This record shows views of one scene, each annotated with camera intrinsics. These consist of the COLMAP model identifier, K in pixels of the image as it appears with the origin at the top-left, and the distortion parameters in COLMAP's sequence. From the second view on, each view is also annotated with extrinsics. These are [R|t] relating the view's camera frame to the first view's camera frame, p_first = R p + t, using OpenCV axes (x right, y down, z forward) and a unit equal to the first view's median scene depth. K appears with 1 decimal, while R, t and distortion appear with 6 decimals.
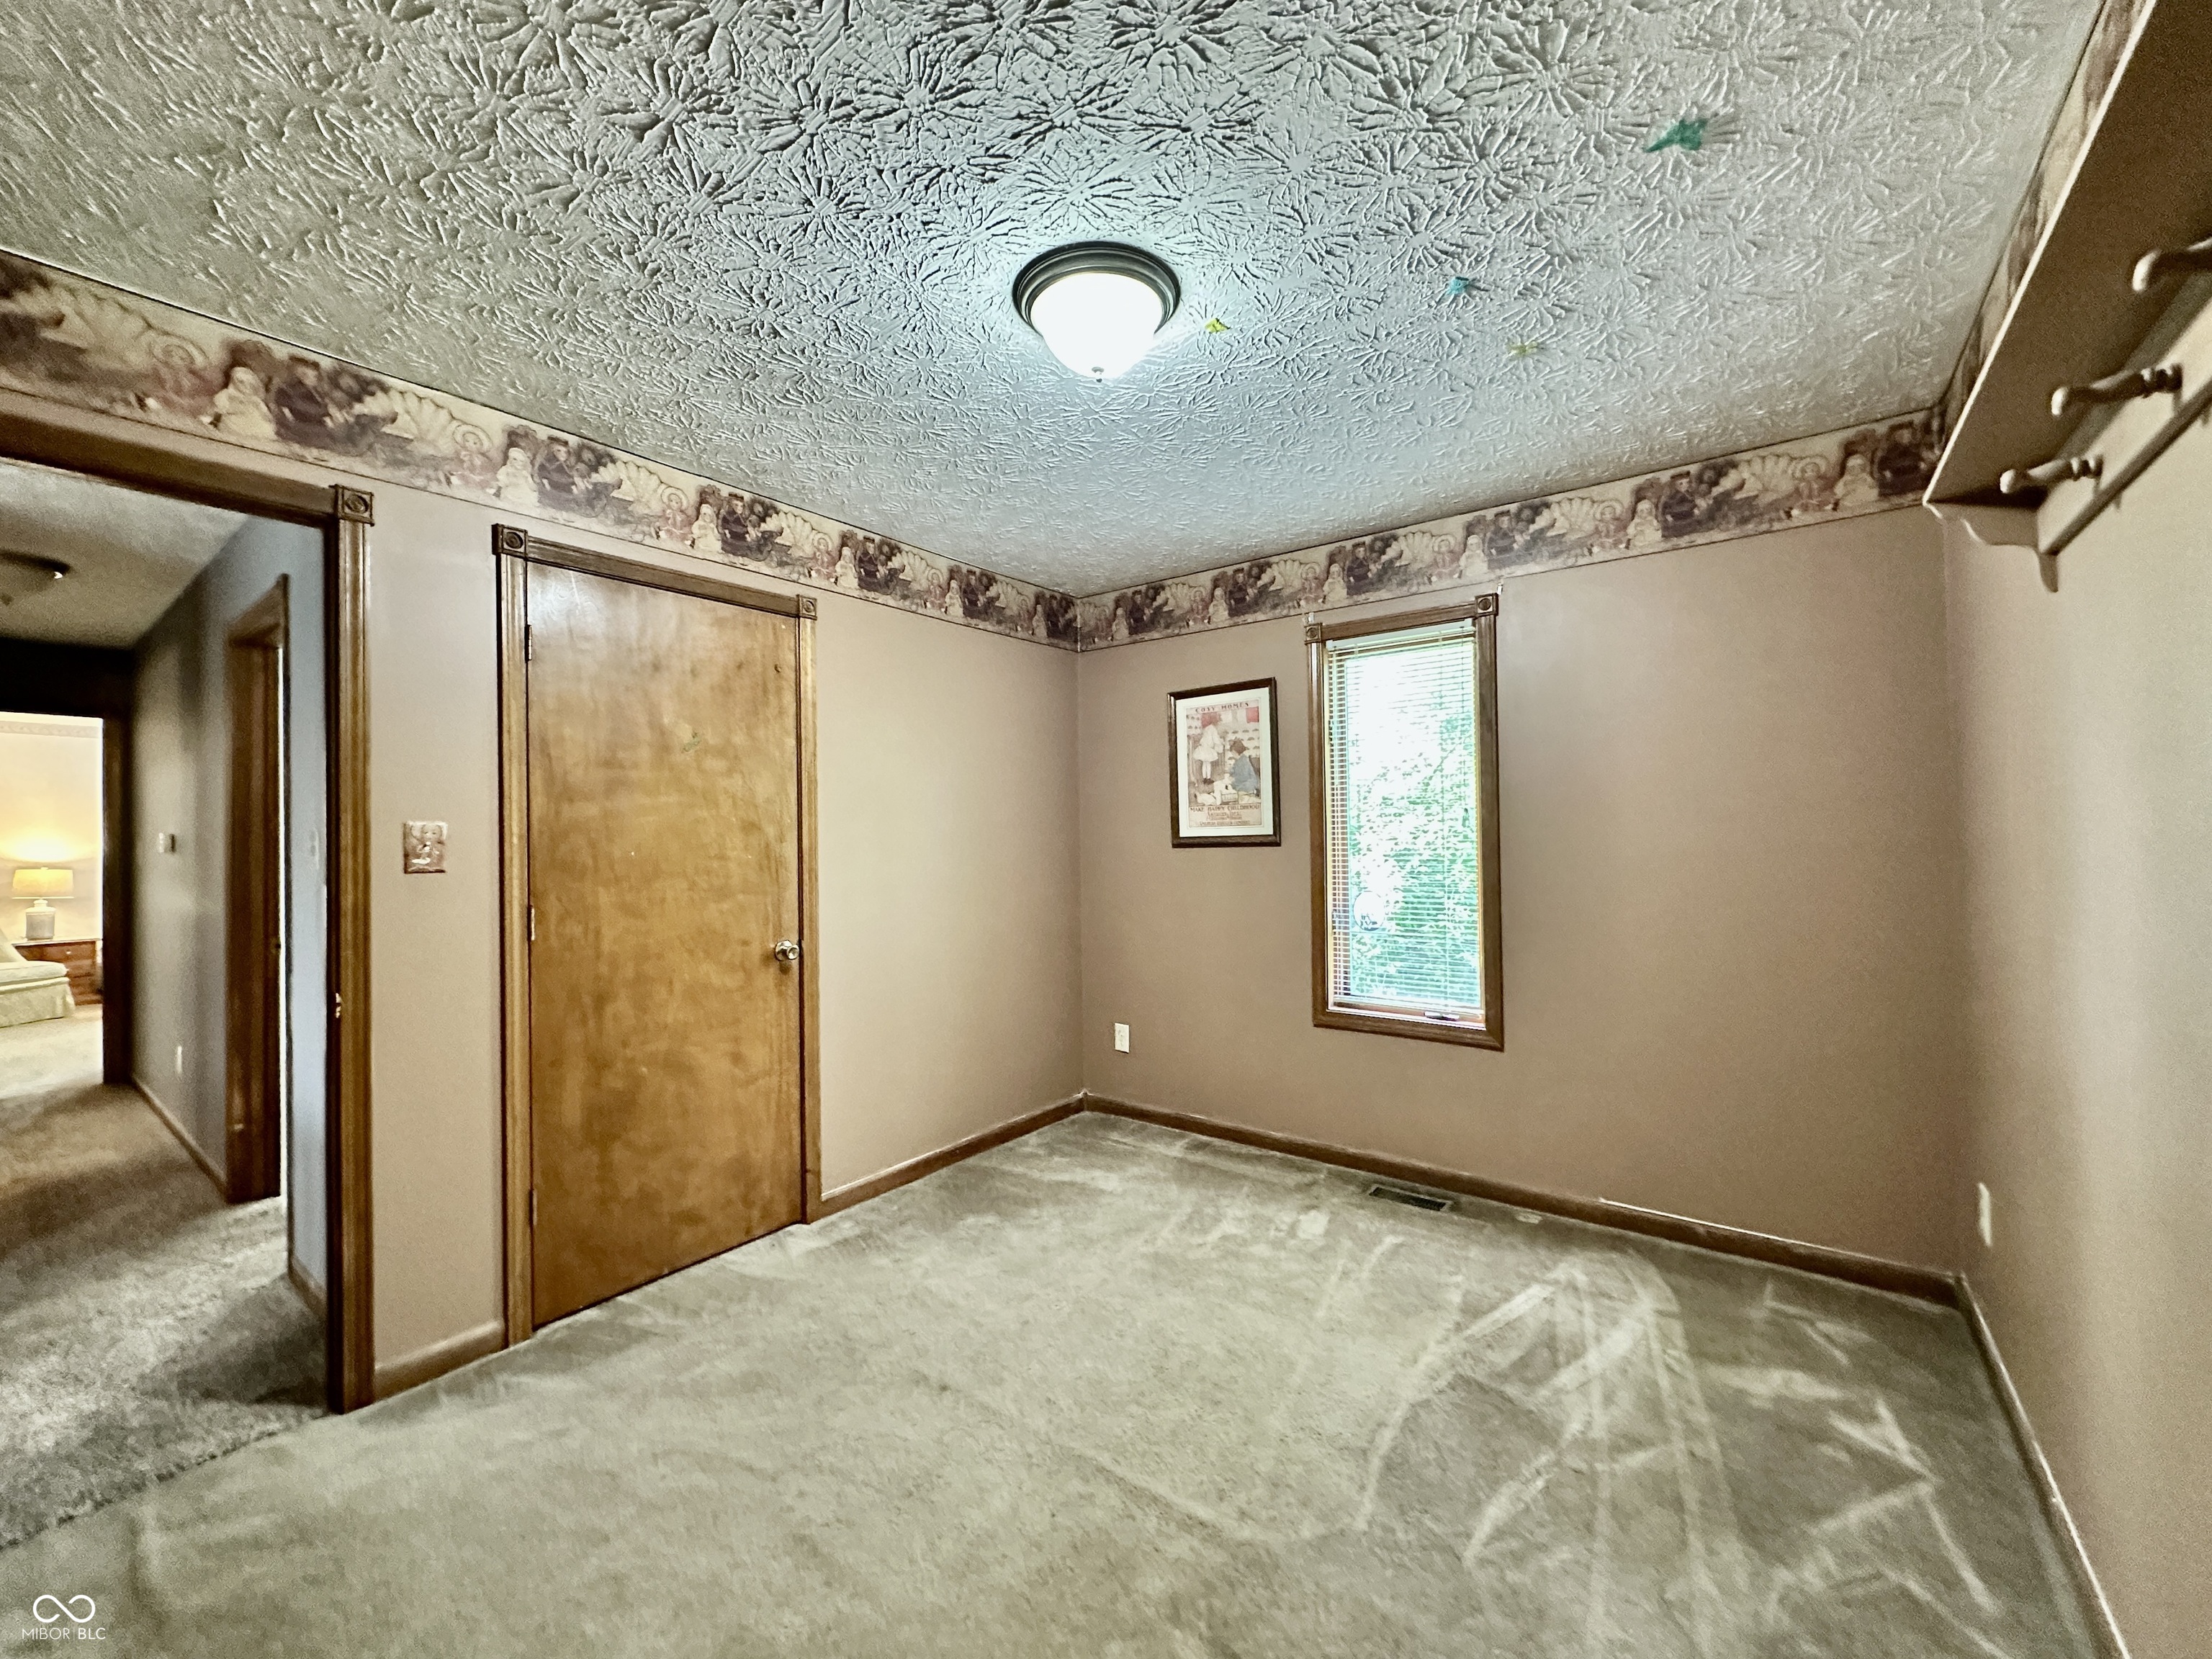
lens RADIAL K [[883.1, 0, 1106.7], [0, 883.1, 828.3], [0, 0, 1]] dist [-0.001237, 0.000180]
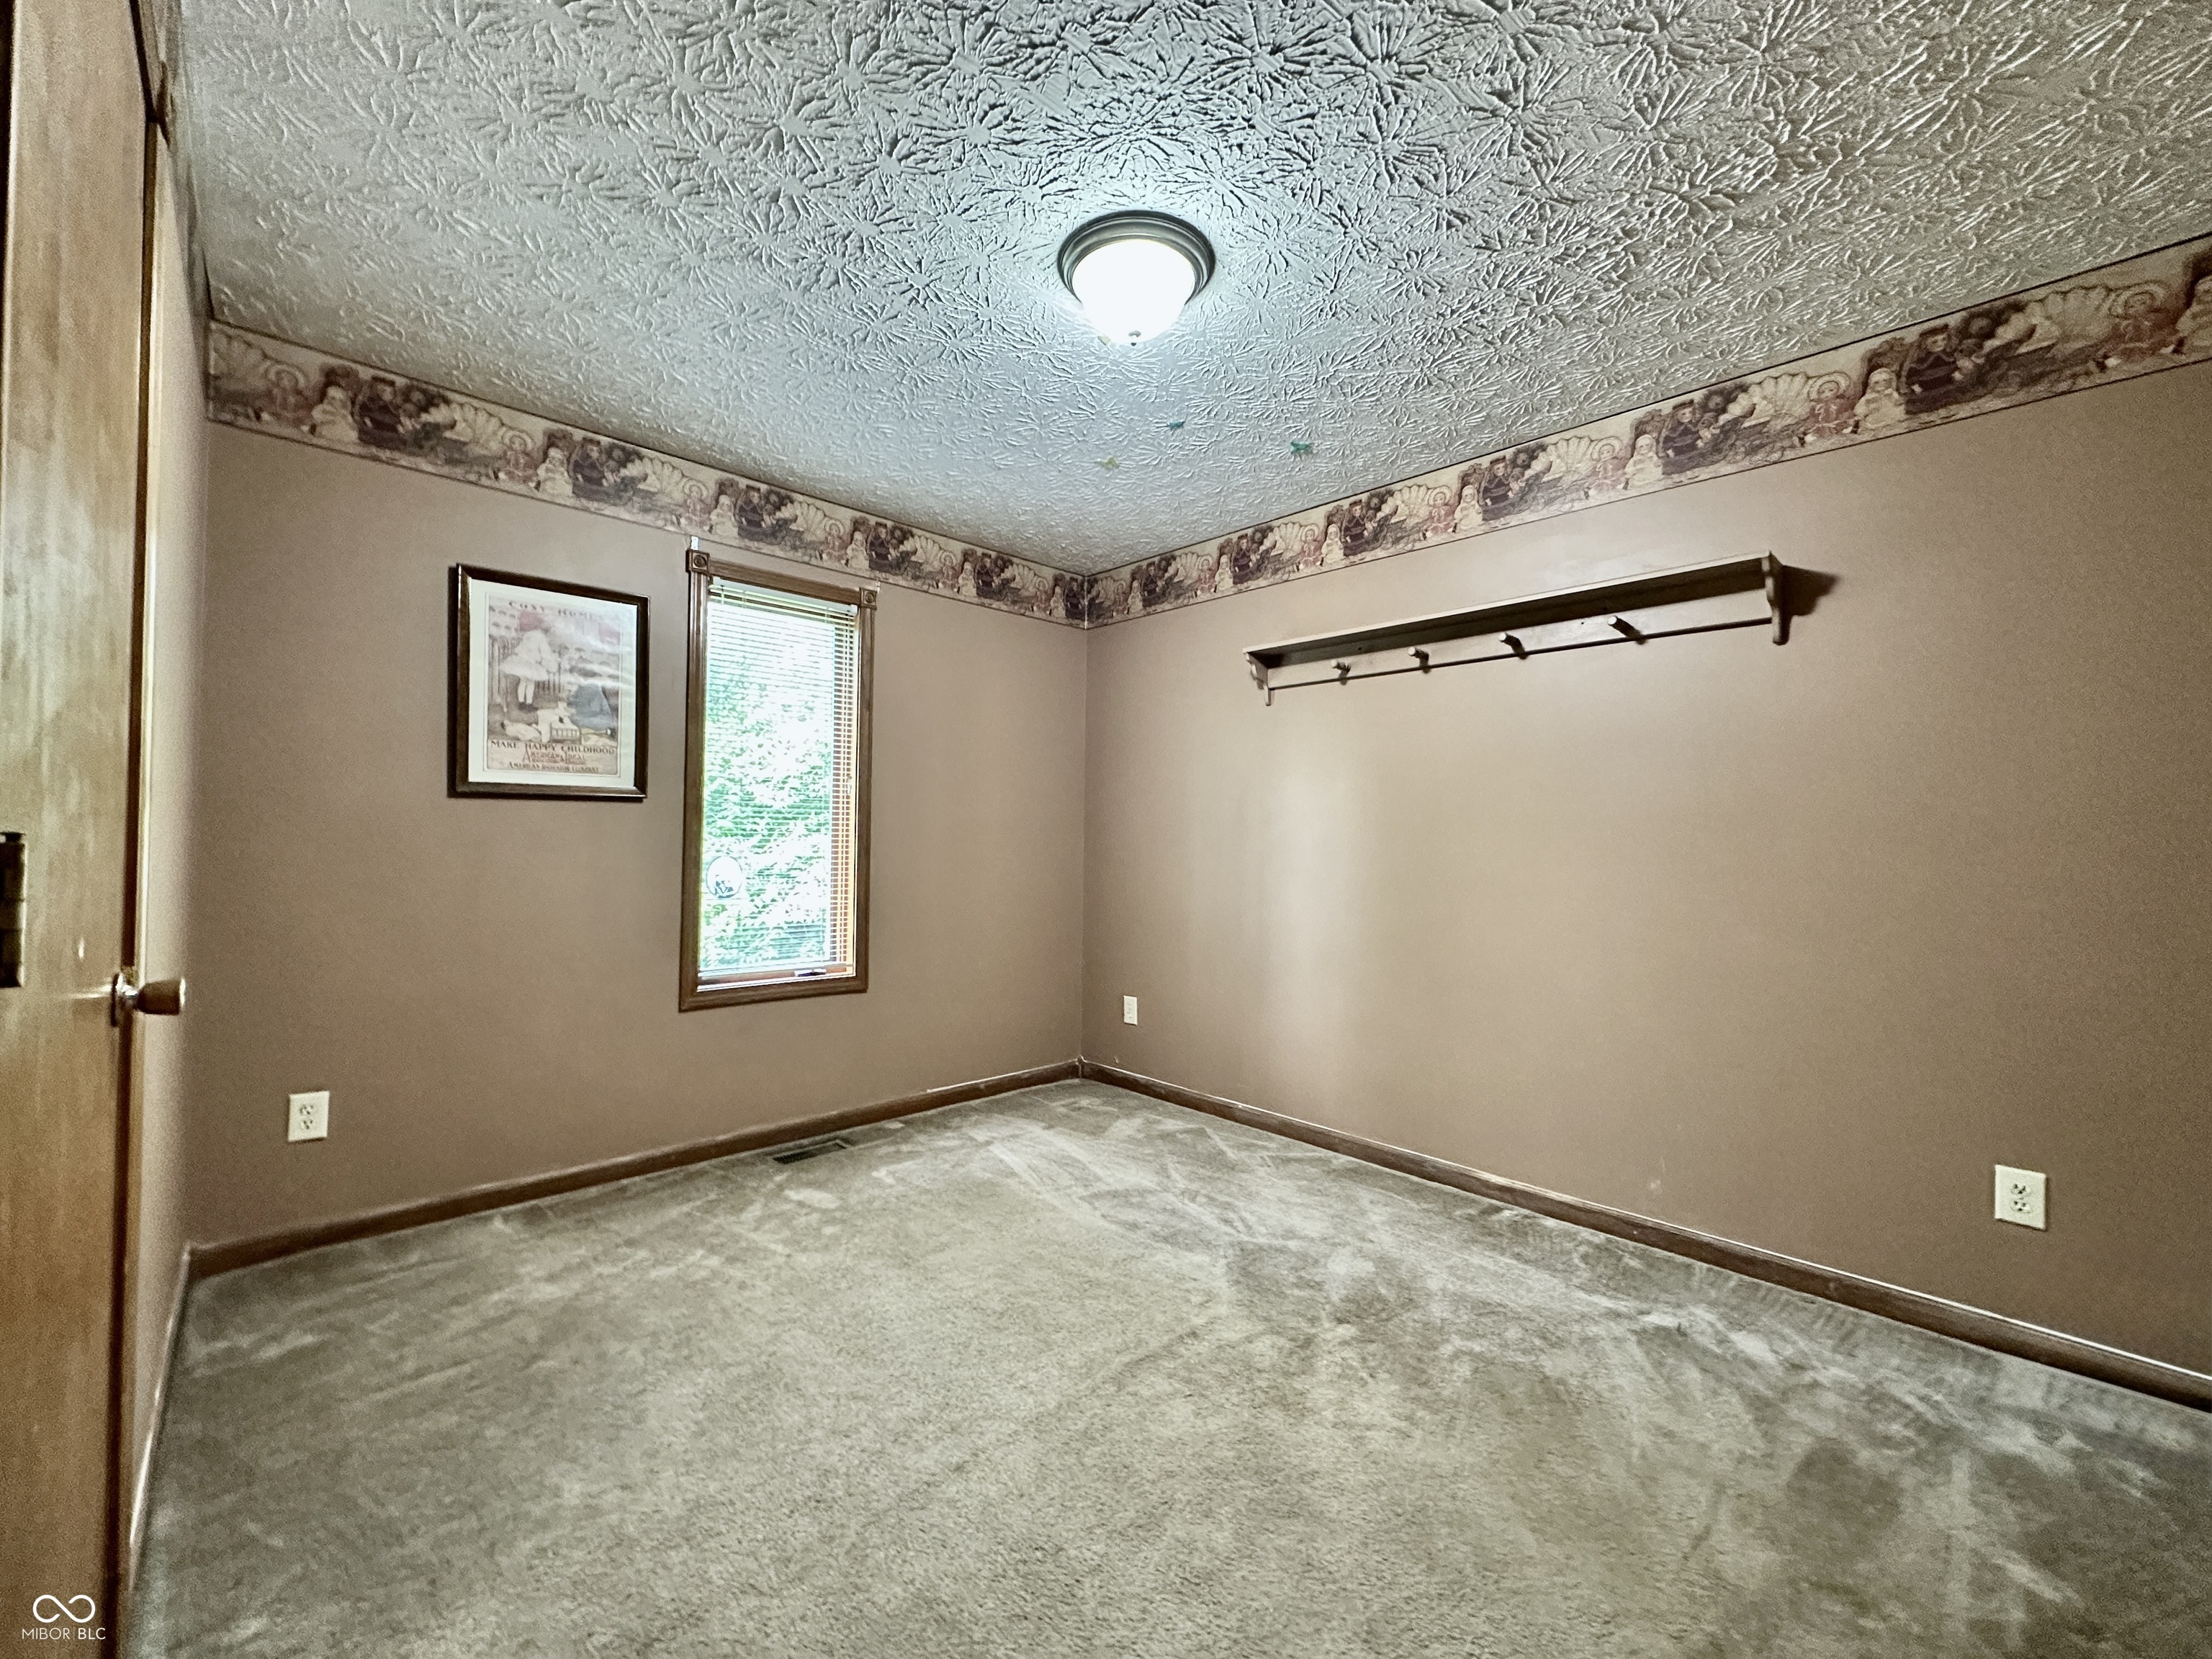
lens RADIAL K [[883.1, 0, 1106.7], [0, 883.1, 828.3], [0, 0, 1]] dist [-0.001237, 0.000180]
pose [[0.159626, 0.029407, 0.986739, -0.634336], [-0.026094, 0.999333, -0.025561, 0.062731], [-0.986833, -0.021668, 0.160287, 0.515234]]
